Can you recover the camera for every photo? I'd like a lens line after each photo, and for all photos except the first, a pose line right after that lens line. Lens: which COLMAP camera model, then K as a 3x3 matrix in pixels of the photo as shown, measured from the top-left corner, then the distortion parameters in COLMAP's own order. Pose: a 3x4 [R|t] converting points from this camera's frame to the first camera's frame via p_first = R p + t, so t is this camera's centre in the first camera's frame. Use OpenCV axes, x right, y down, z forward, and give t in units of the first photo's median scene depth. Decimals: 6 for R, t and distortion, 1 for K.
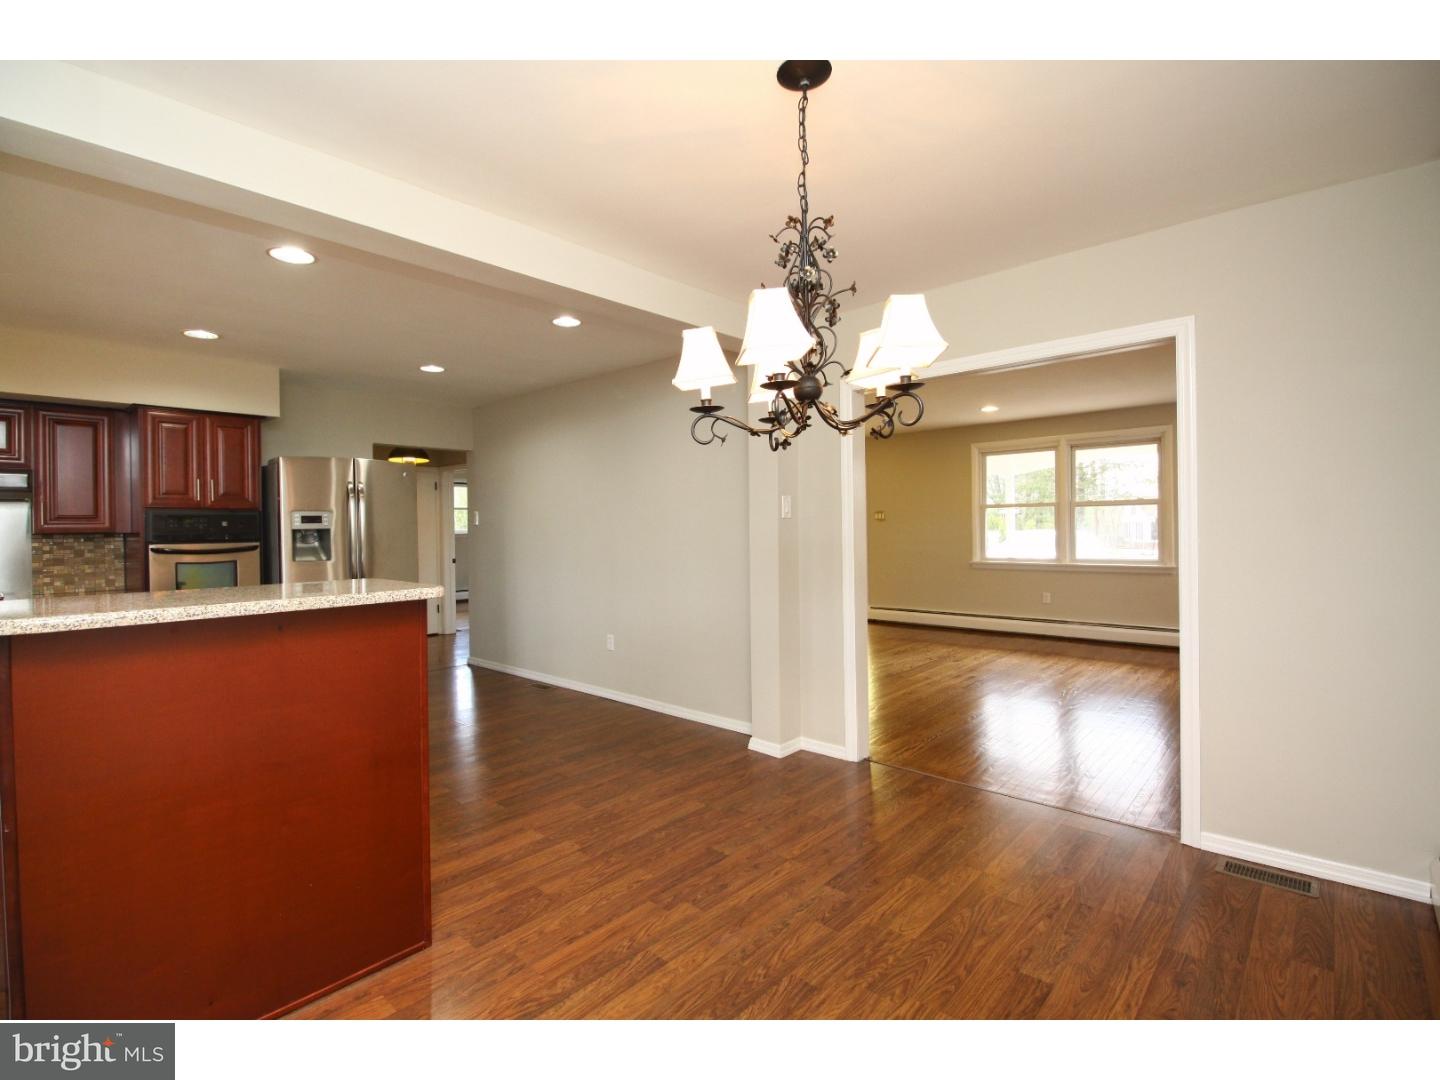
lens RADIAL K [[671.5, 0, 721.0], [0, 671.5, 533.7], [0, 0, 1]] dist [-0.002301, -0.000576]
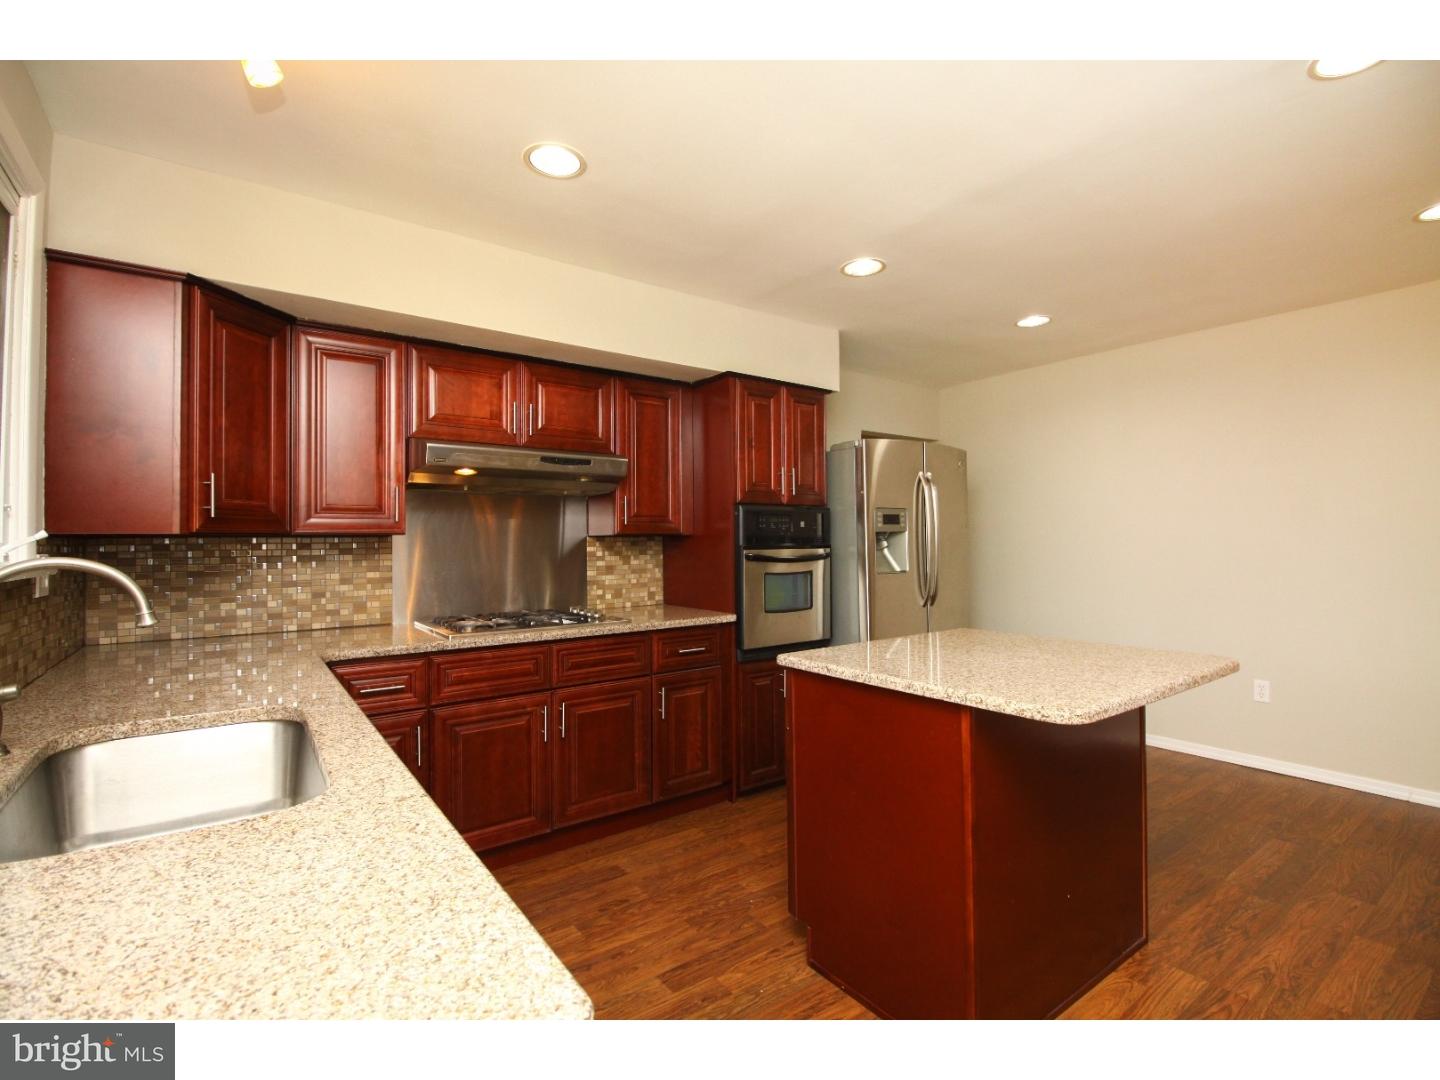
lens RADIAL K [[671.5, 0, 721.0], [0, 671.5, 533.7], [0, 0, 1]] dist [-0.002301, -0.000576]
pose [[0.979486, 0.002076, -0.201503, -0.842067], [-0.005175, 0.999876, -0.014857, 0.010622], [0.201447, 0.015595, 0.979375, 0.257146]]
